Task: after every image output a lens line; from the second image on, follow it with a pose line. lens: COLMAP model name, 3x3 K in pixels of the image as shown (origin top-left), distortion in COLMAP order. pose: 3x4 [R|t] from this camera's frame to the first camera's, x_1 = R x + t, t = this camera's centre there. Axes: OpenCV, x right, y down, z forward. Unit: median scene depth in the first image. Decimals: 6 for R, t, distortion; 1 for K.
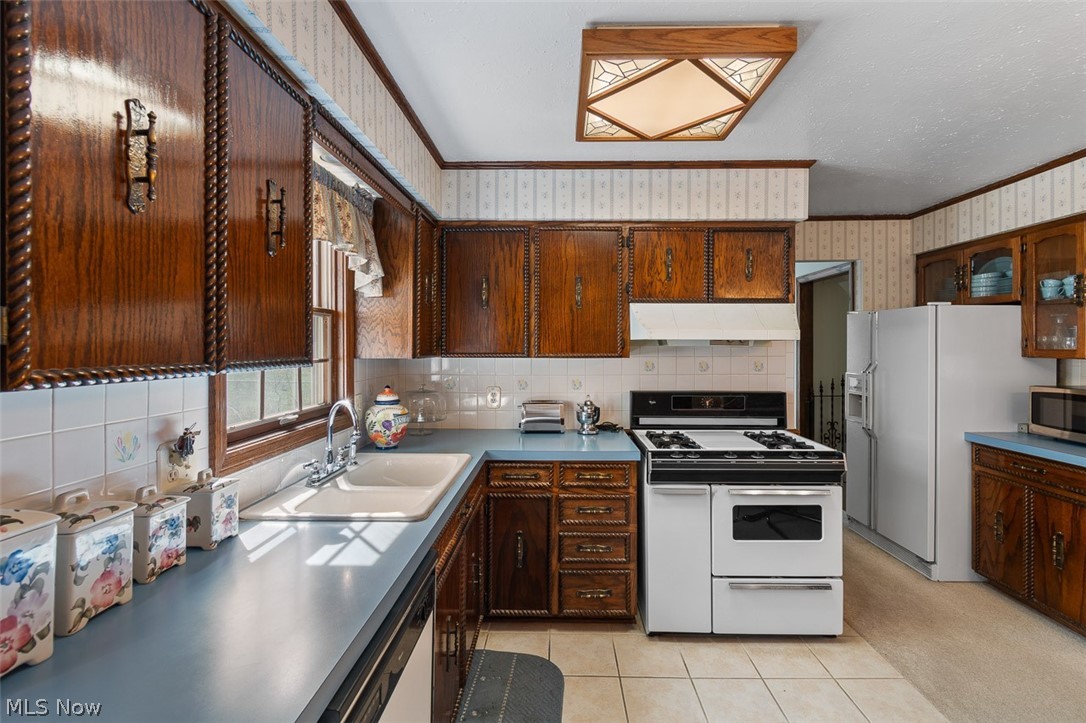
lens RADIAL K [[485.1, 0, 546.7], [0, 485.1, 347.5], [0, 0, 1]] dist [-0.001983, 0.000155]
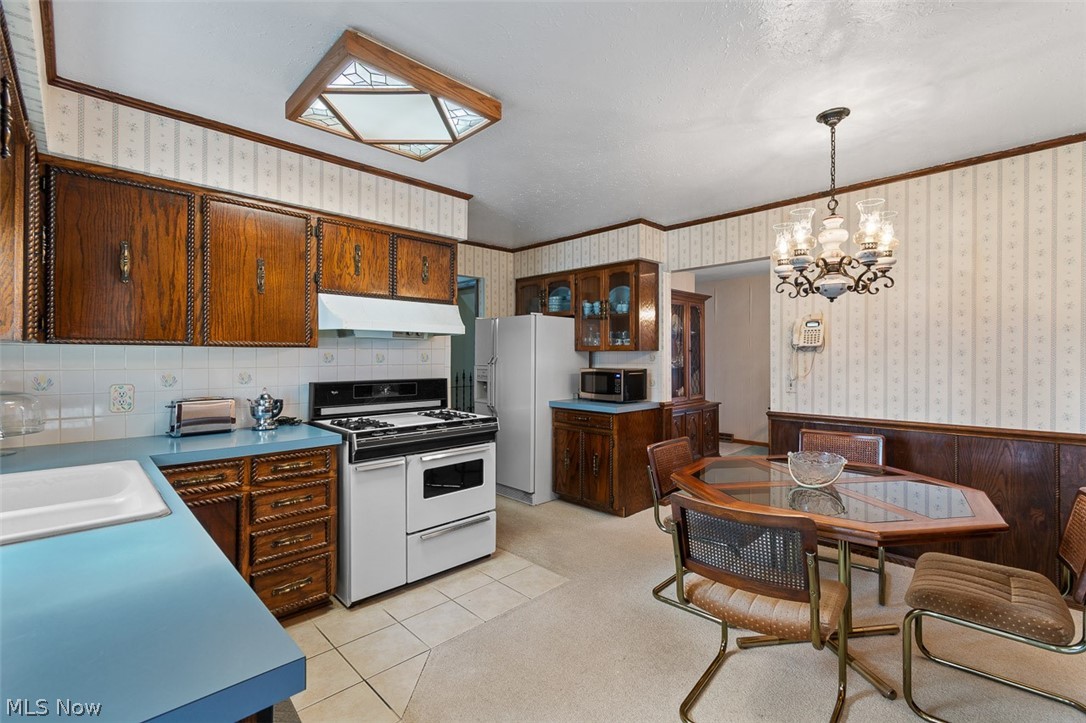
lens RADIAL K [[485.1, 0, 548.9], [0, 485.1, 358.9], [0, 0, 1]] dist [-0.001983, 0.000155]
pose [[0.697260, -0.001420, 0.716817, -0.221518], [-0.001790, 0.999991, 0.003722, 0.041497], [-0.716816, -0.003878, 0.697252, -0.044138]]
